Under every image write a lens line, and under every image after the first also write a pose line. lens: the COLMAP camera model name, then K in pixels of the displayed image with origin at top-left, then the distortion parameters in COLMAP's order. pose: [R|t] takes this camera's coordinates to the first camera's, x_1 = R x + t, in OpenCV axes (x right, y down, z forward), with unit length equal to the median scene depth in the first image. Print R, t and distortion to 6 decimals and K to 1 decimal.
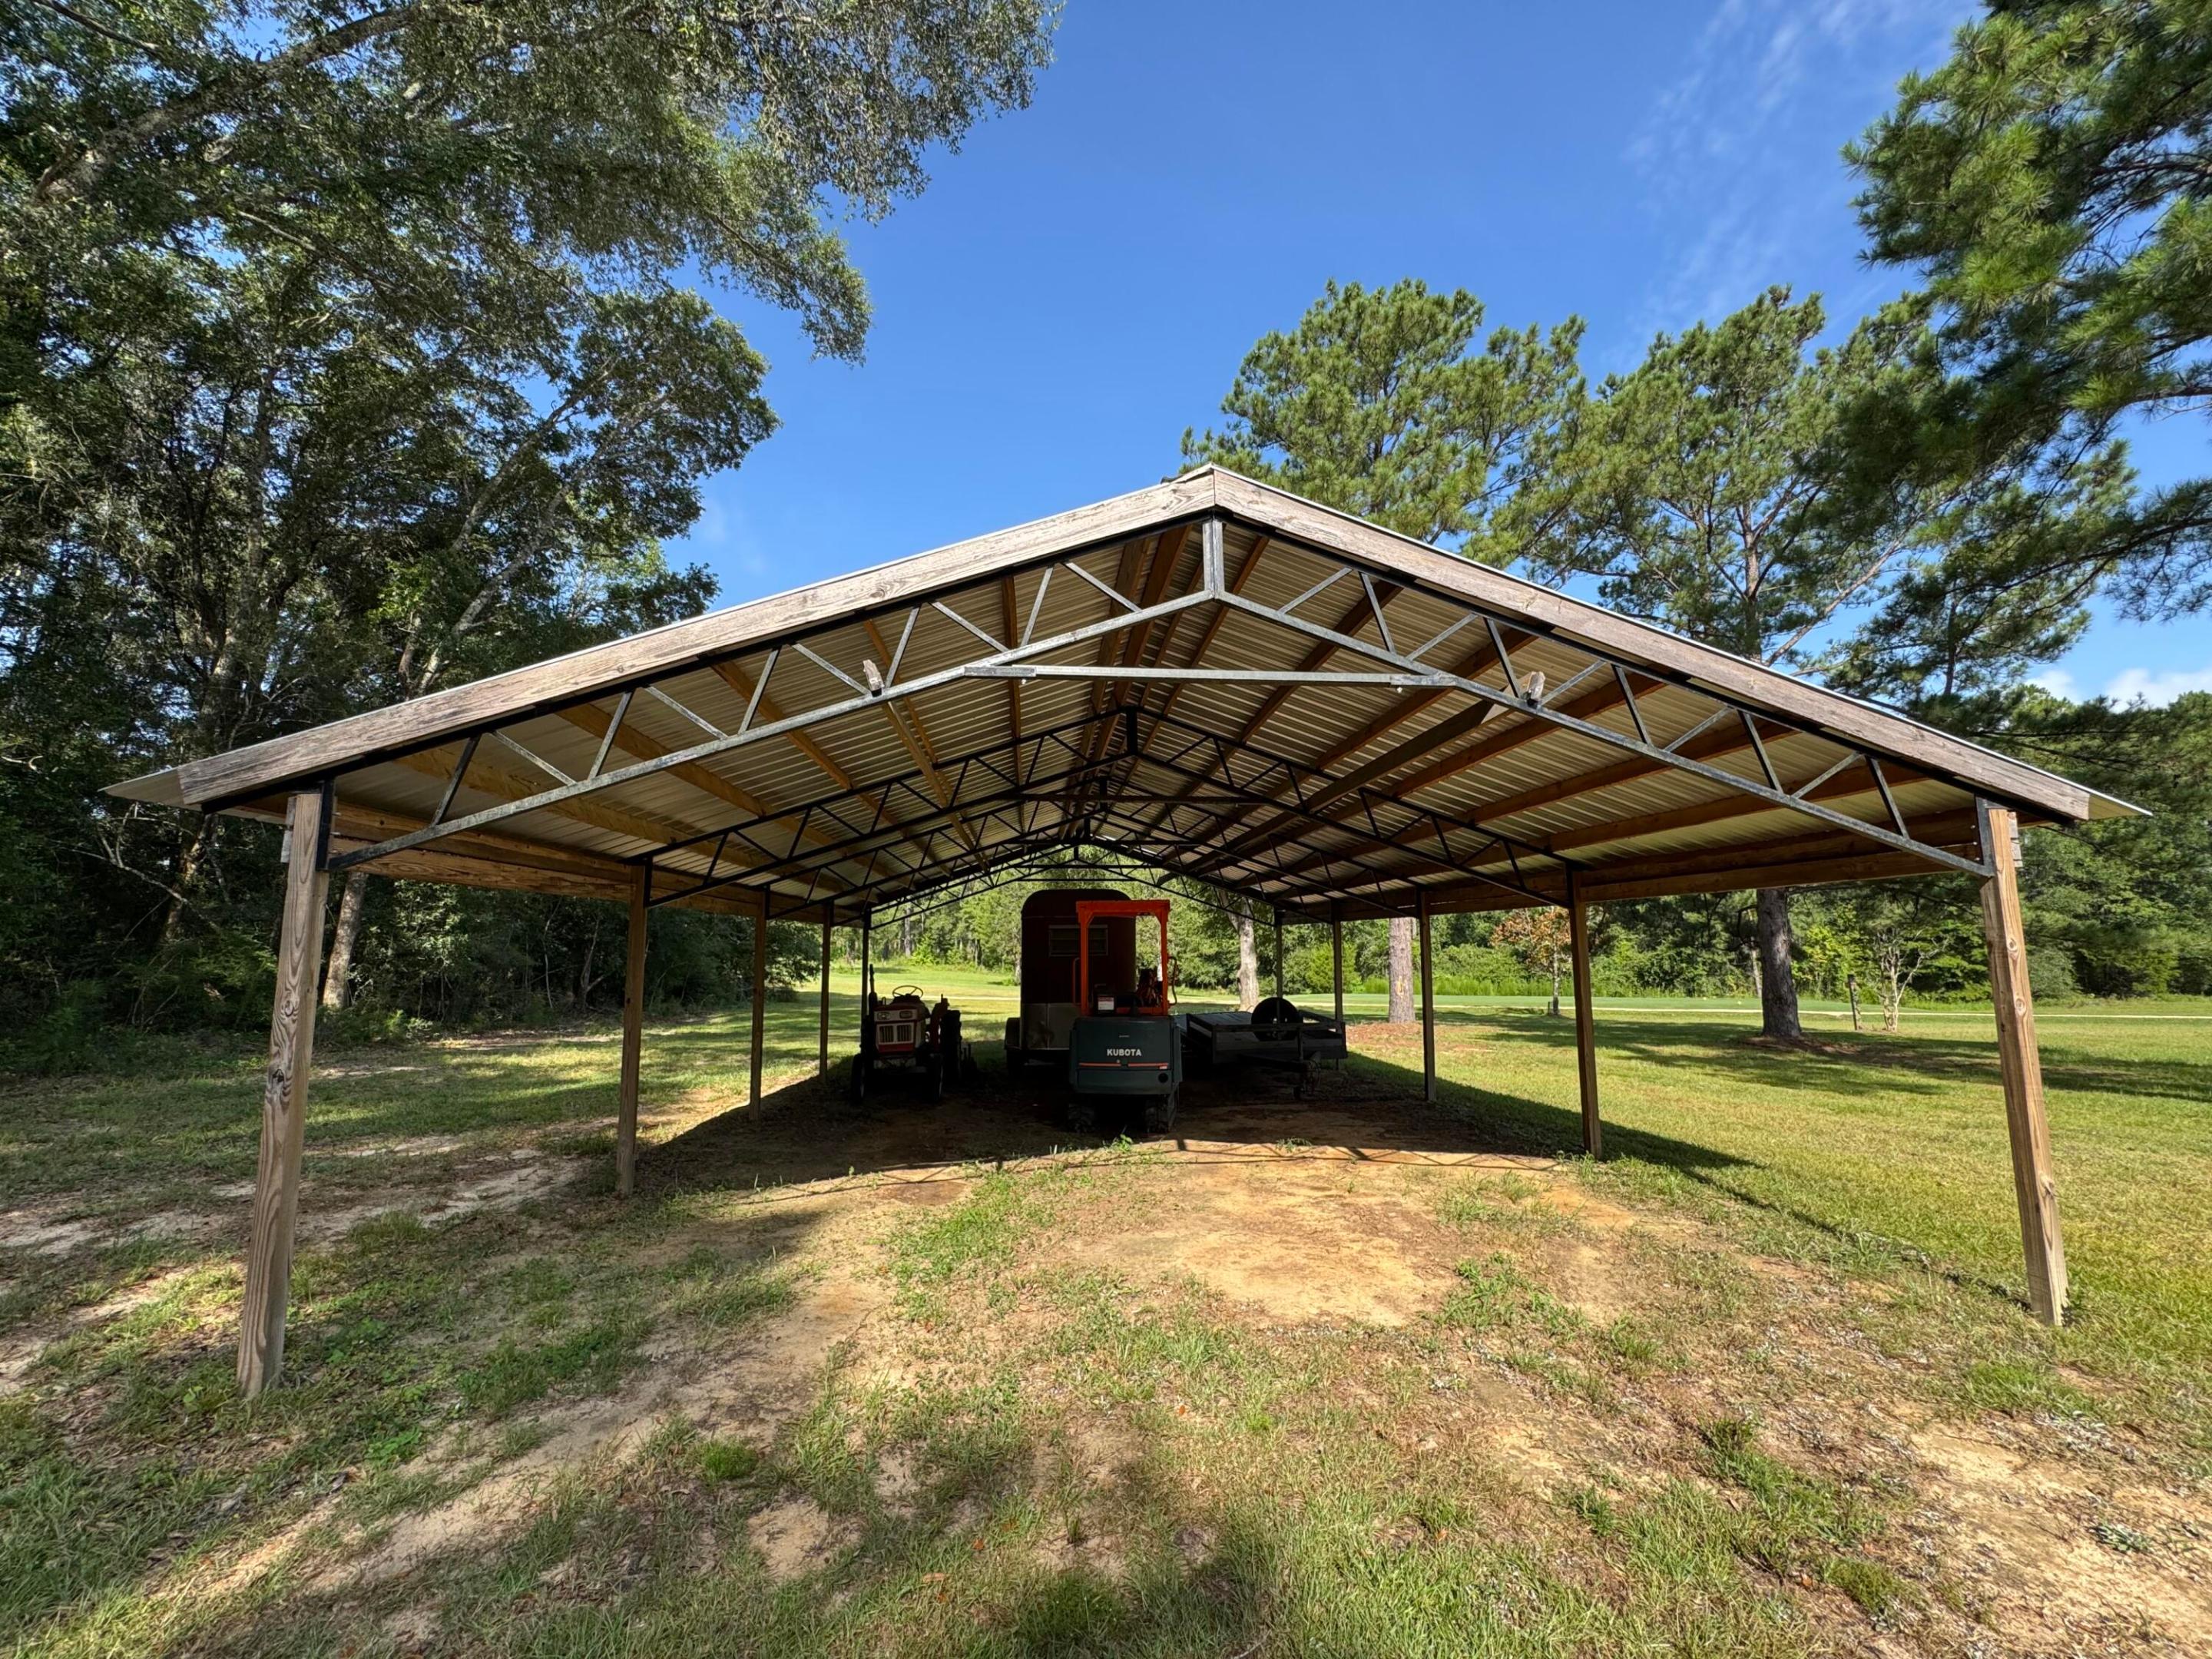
lens RADIAL K [[871.5, 0, 1095.1], [0, 871.5, 830.0], [0, 0, 1]] dist [-0.000885, 0.000169]
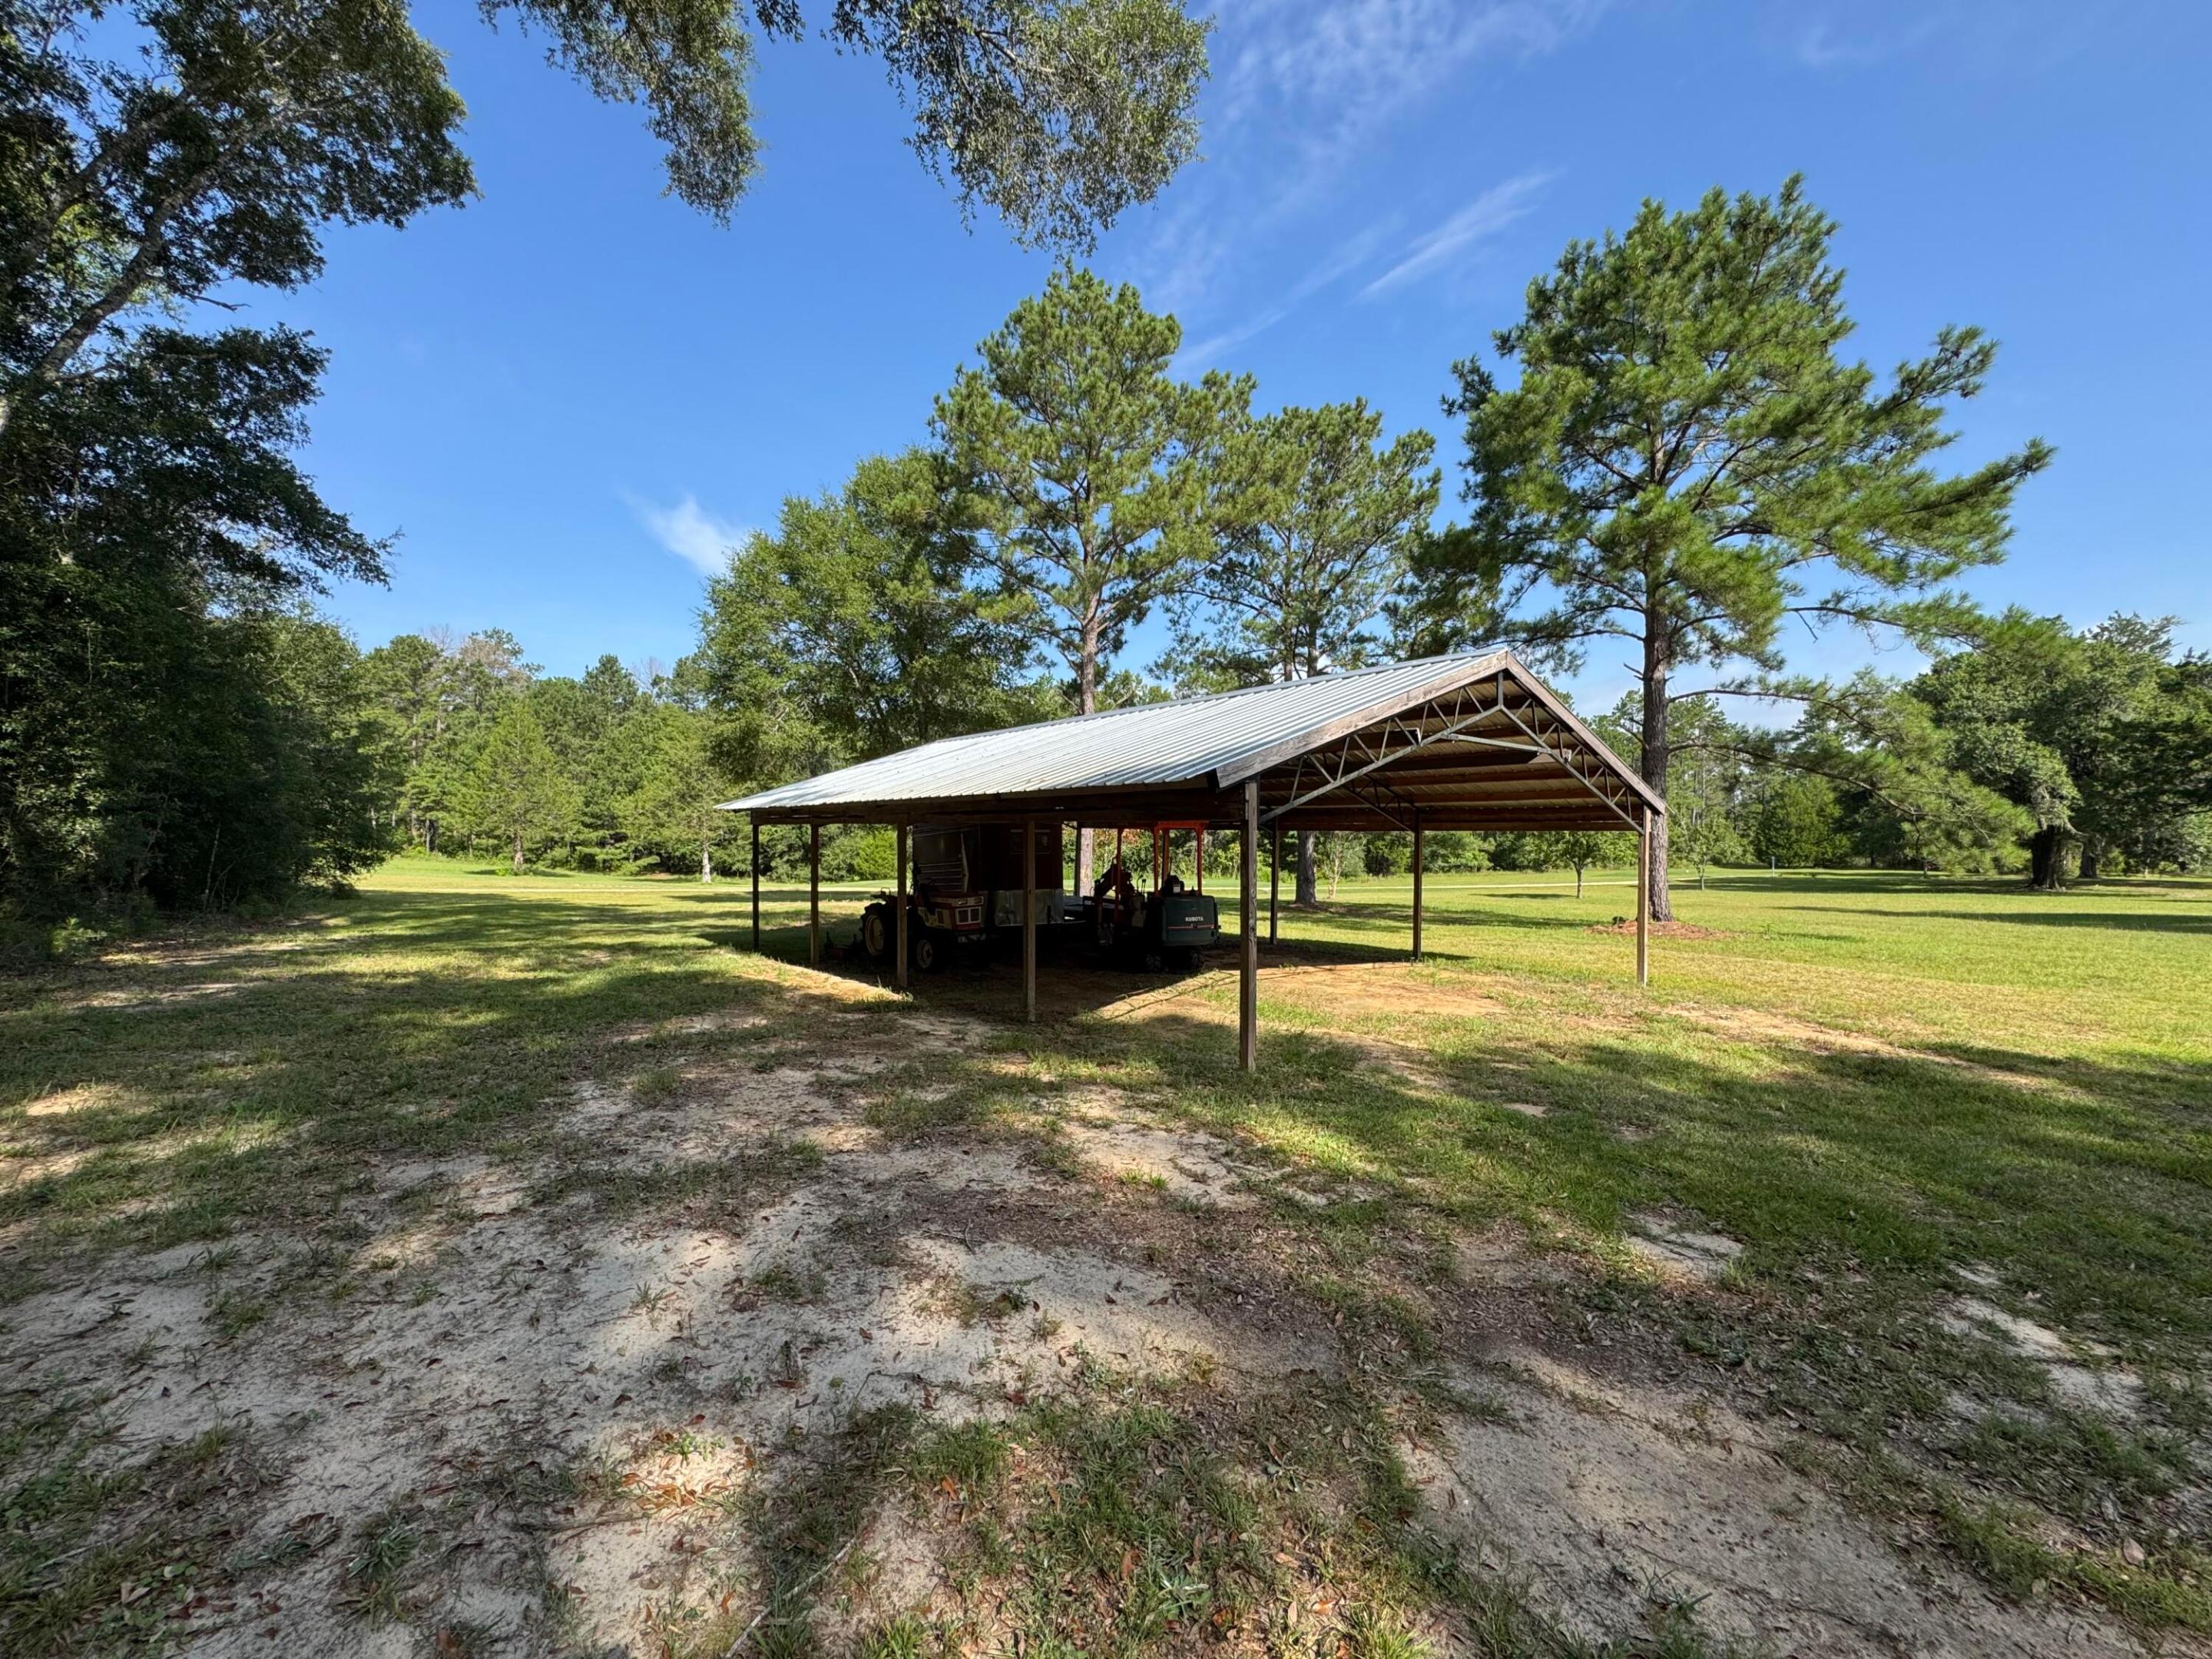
lens RADIAL K [[871.5, 0, 1095.1], [0, 871.5, 830.0], [0, 0, 1]] dist [-0.000885, 0.000169]
pose [[0.846485, 0.017665, 0.532119, -0.411064], [-0.085542, 0.990978, 0.103179, -0.020092], [-0.525496, -0.132858, 0.840359, -0.080298]]
